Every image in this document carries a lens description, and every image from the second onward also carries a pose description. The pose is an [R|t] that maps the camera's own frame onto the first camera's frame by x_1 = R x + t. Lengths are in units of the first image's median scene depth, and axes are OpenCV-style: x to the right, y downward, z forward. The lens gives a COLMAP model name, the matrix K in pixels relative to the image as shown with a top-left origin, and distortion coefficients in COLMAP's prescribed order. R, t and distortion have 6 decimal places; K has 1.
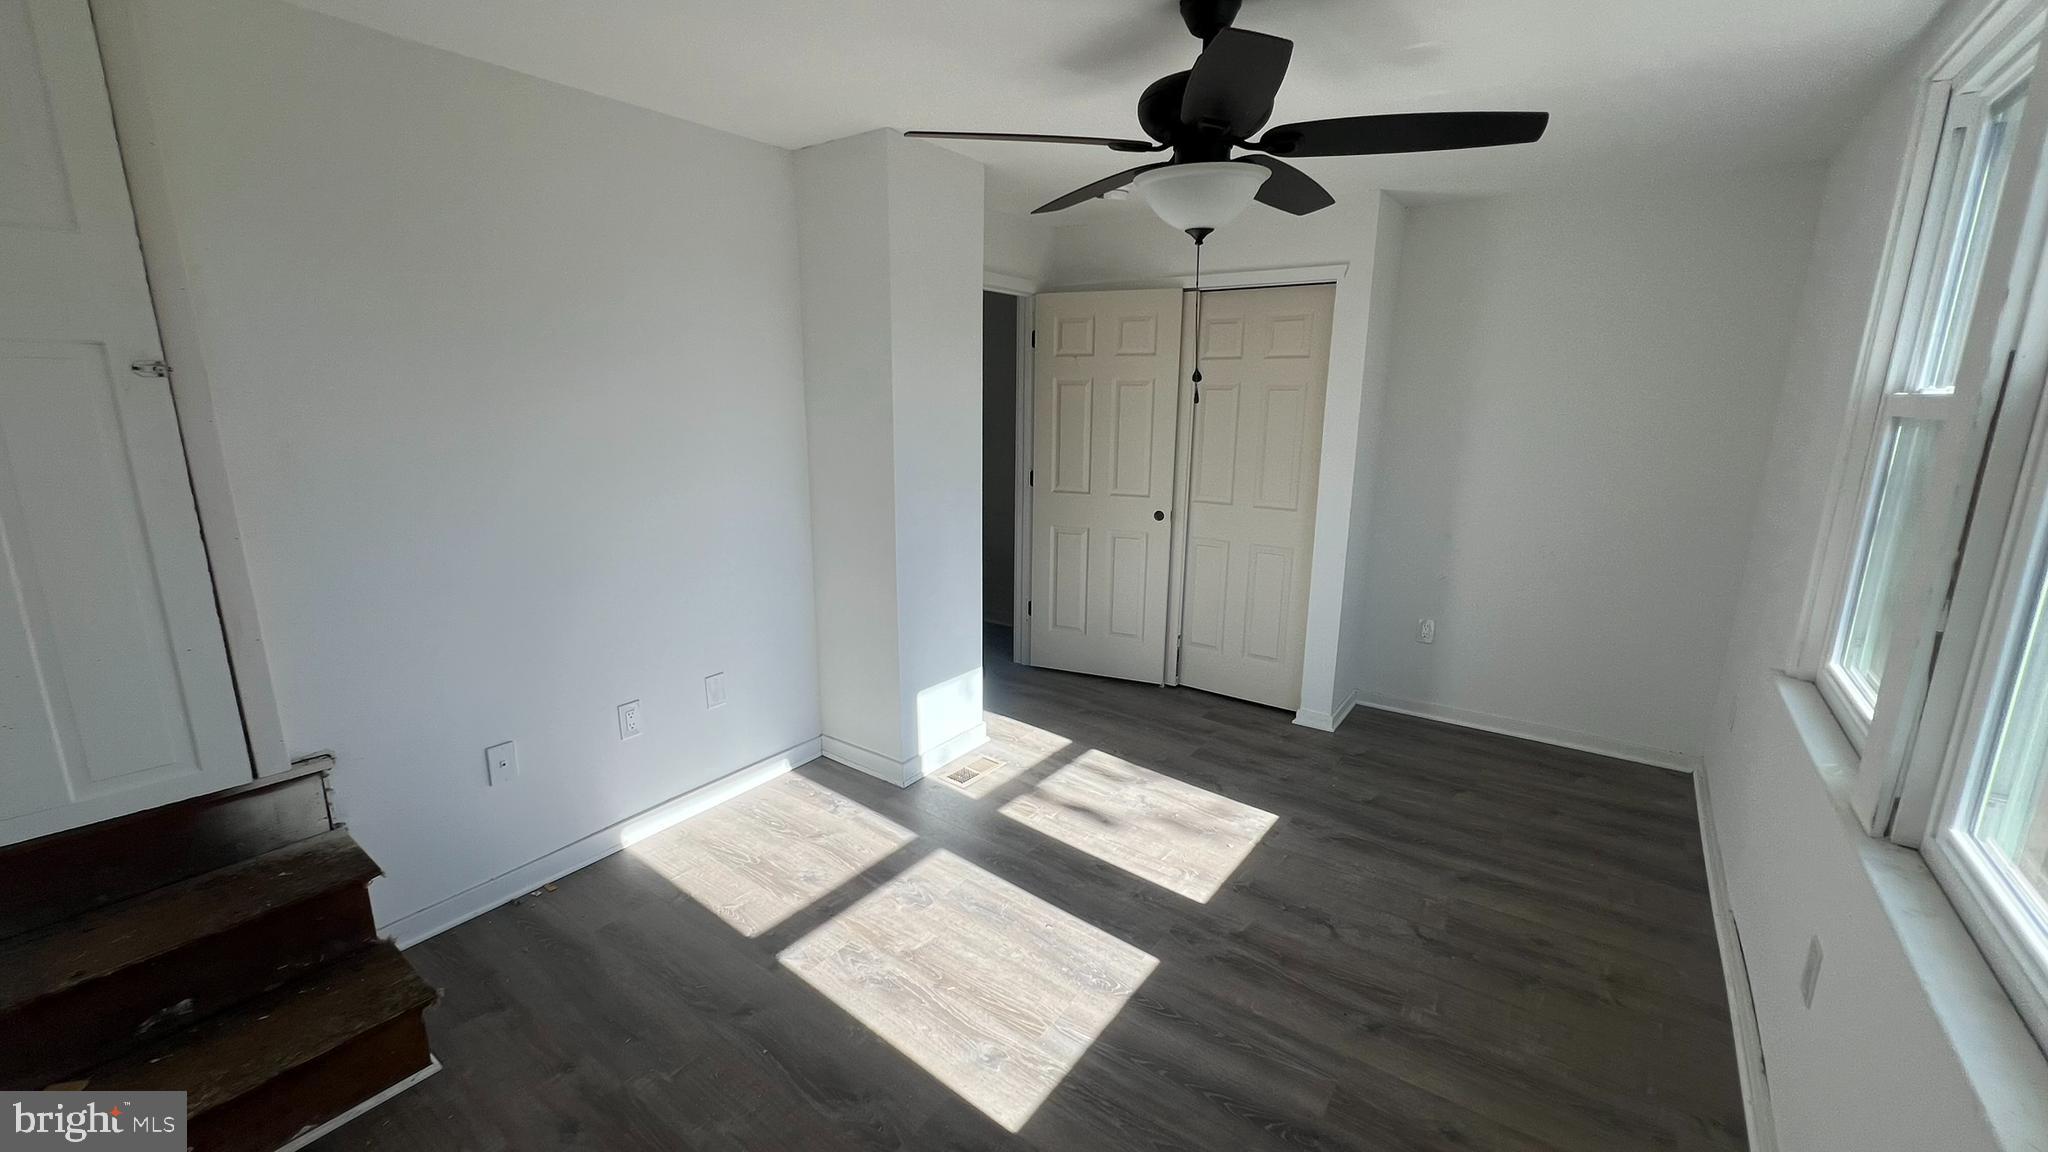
lens RADIAL K [[821.4, 0, 1024.0], [0, 821.4, 576.0], [0, 0, 1]] dist [-0.000626, 0.000184]
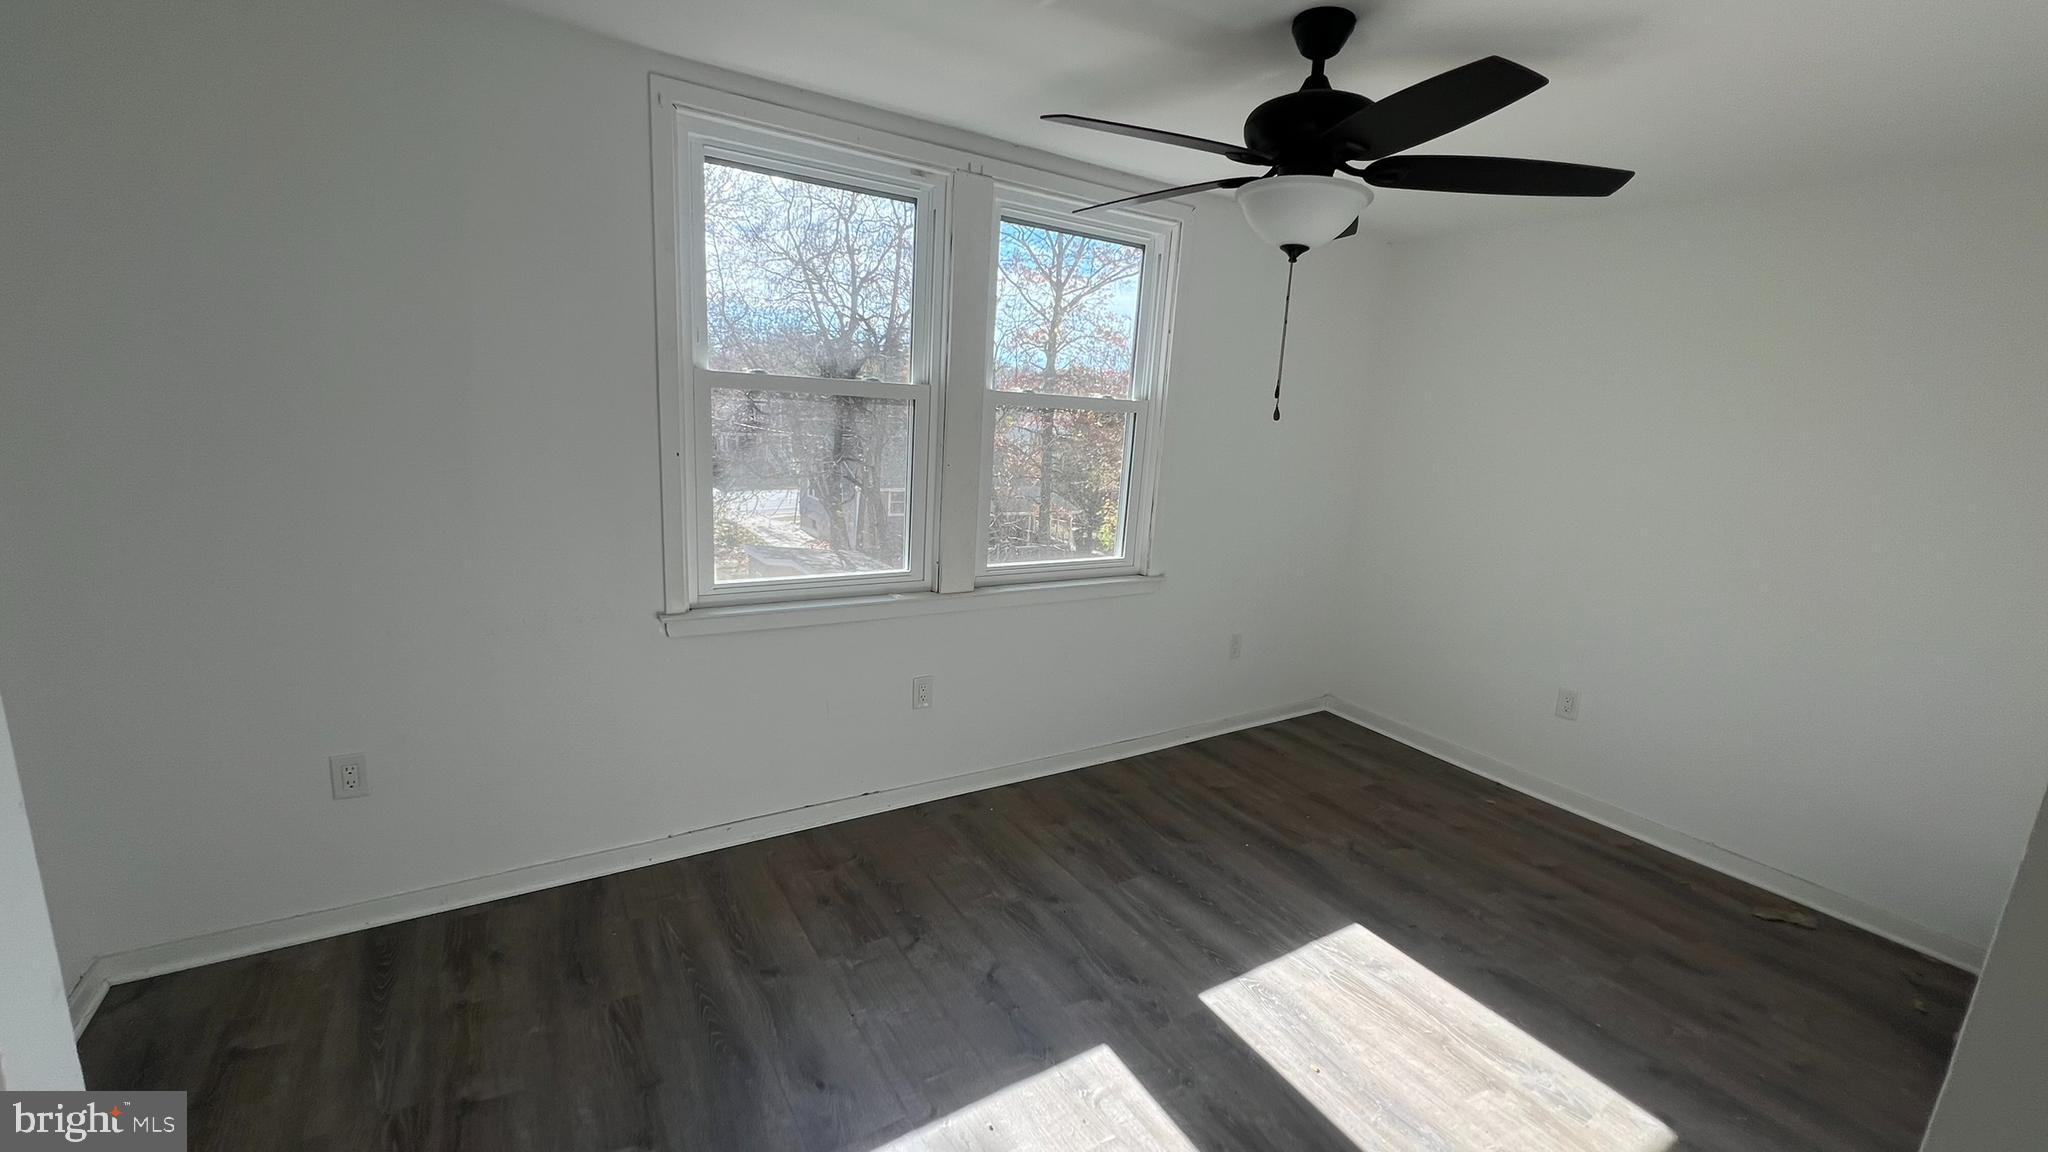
lens RADIAL K [[821.4, 0, 1024.0], [0, 821.4, 576.0], [0, 0, 1]] dist [-0.000626, 0.000184]
pose [[-0.926971, -0.142870, 0.346861, 0.095020], [0.012327, 0.912536, 0.408810, -0.391635], [-0.374929, 0.383231, -0.844134, 1.777203]]
